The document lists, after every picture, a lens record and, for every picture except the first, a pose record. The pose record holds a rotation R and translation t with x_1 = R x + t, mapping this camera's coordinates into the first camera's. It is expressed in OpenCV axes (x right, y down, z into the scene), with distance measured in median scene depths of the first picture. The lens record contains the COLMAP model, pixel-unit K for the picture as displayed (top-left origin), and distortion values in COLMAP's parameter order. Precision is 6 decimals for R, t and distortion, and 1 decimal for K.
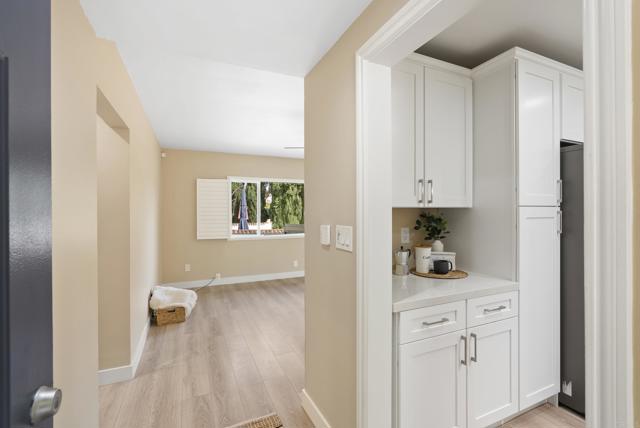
lens RADIAL K [[289.1, 0, 321.0], [0, 289.1, 212.3], [0, 0, 1]] dist [-0.005812, 0.001307]
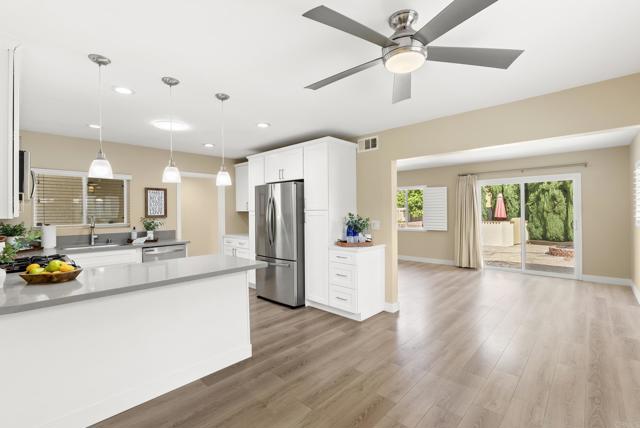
lens RADIAL K [[289.1, 0, 319.7], [0, 289.1, 211.3], [0, 0, 1]] dist [-0.005812, 0.001307]
pose [[0.371310, 0.000994, -0.928509, 0.424824], [0.005415, 0.999980, 0.003236, -0.003148], [0.928493, -0.006229, 0.371297, 0.075483]]
